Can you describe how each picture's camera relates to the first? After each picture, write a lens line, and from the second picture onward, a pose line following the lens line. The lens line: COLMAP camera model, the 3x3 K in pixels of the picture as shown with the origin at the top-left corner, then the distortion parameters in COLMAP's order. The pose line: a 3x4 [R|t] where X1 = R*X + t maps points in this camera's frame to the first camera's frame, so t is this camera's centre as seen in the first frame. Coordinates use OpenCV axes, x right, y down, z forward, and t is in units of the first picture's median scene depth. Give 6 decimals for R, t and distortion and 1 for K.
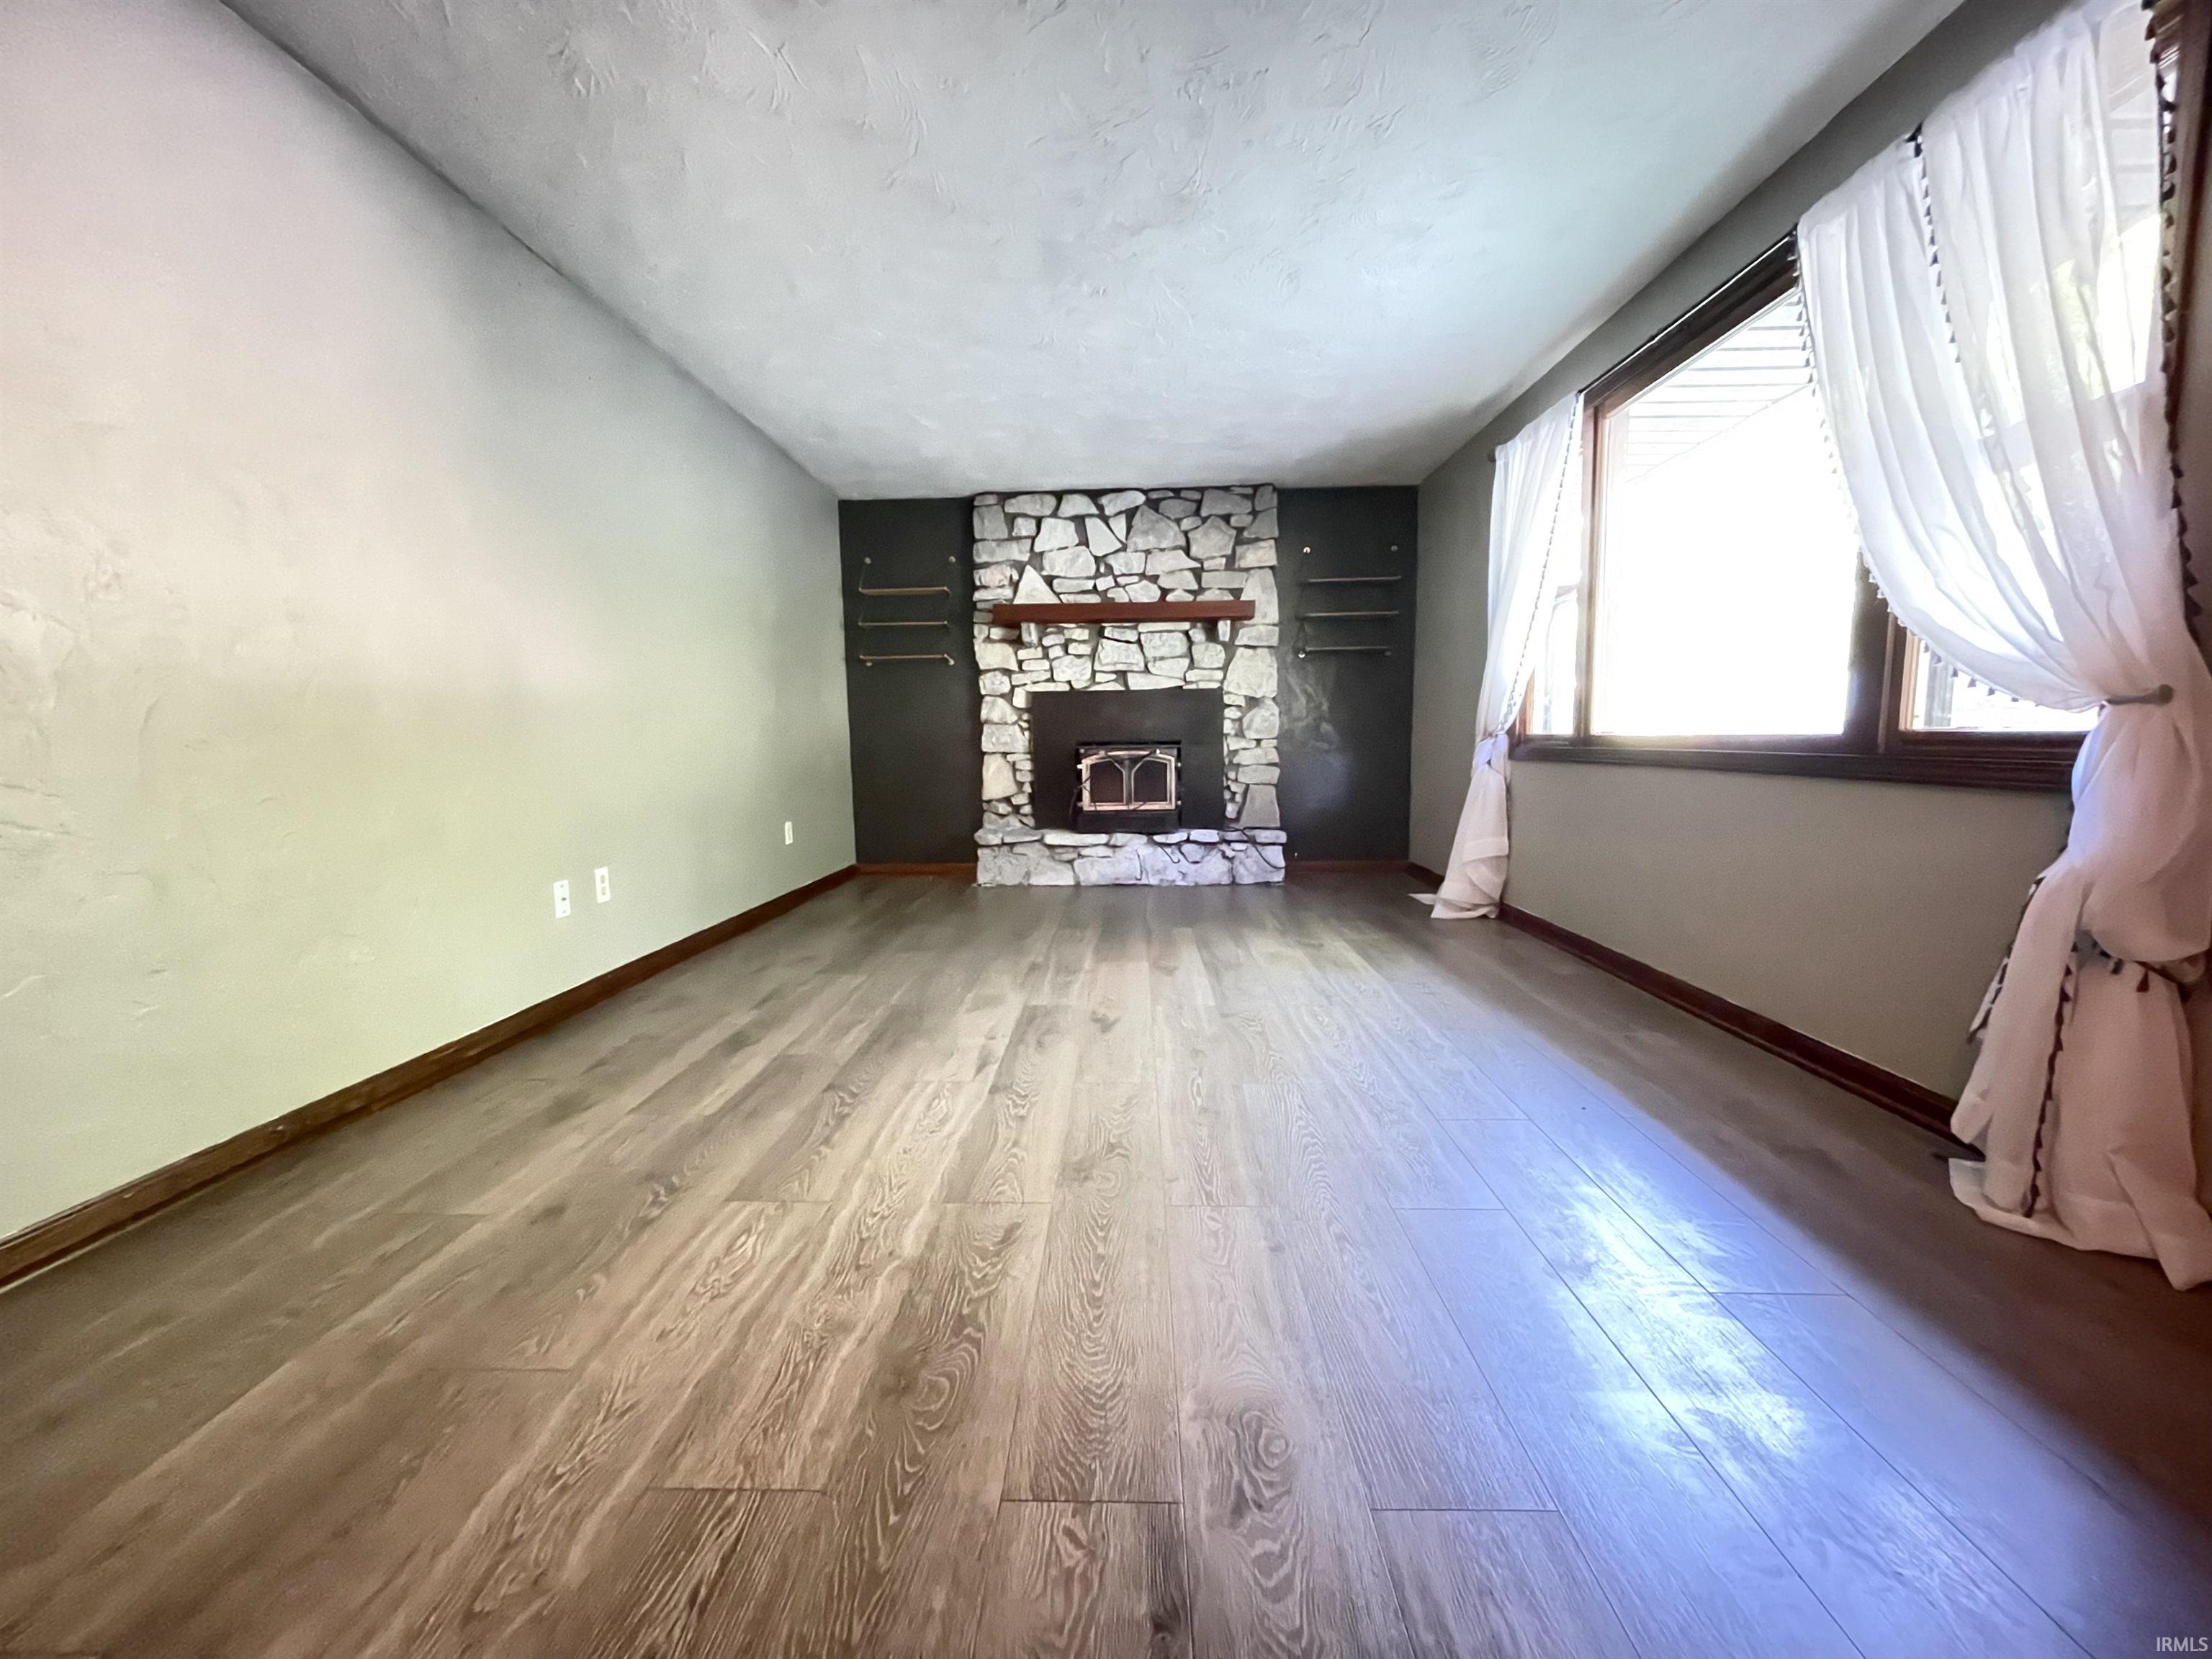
lens RADIAL K [[884.4, 0, 1109.3], [0, 884.4, 830.4], [0, 0, 1]] dist [-0.005656, 0.002561]
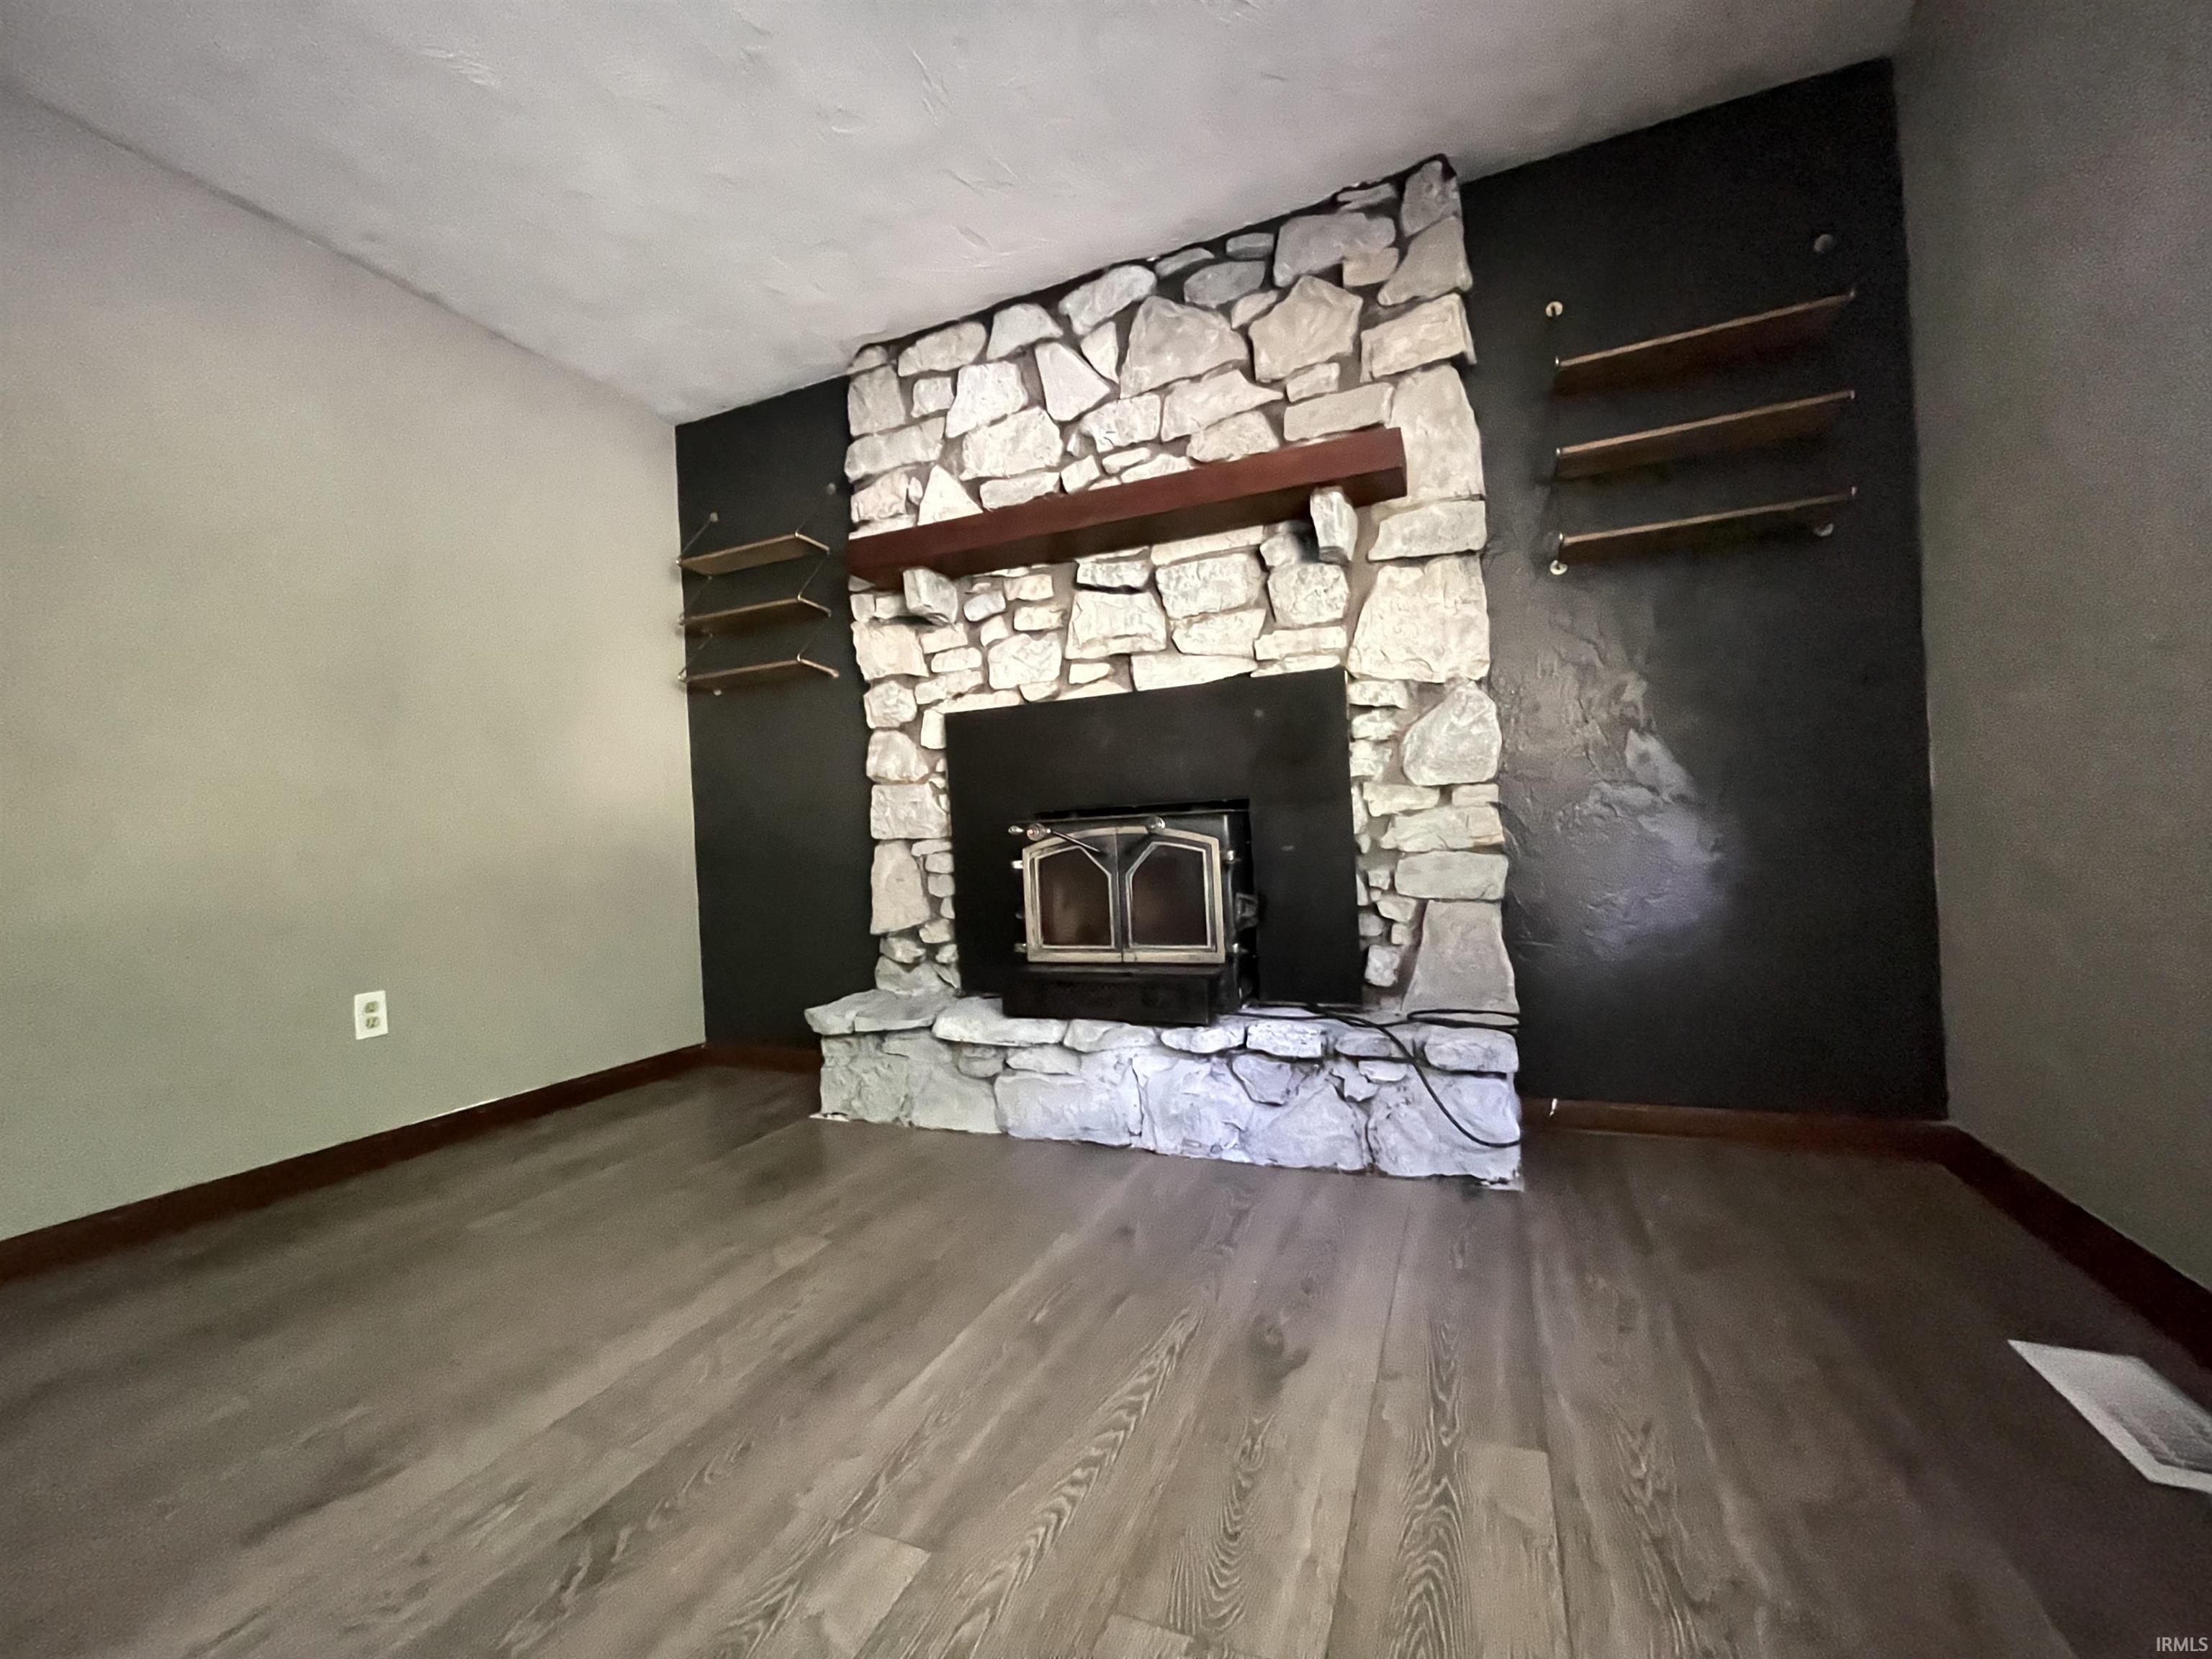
lens RADIAL K [[884.4, 0, 1102.2], [0, 884.4, 828.1], [0, 0, 1]] dist [-0.005656, 0.002561]
pose [[0.938050, -0.034749, -0.344753, 0.162486], [-0.004087, 0.993780, -0.111286, -0.040033], [0.346476, 0.105800, 0.932073, 0.587333]]
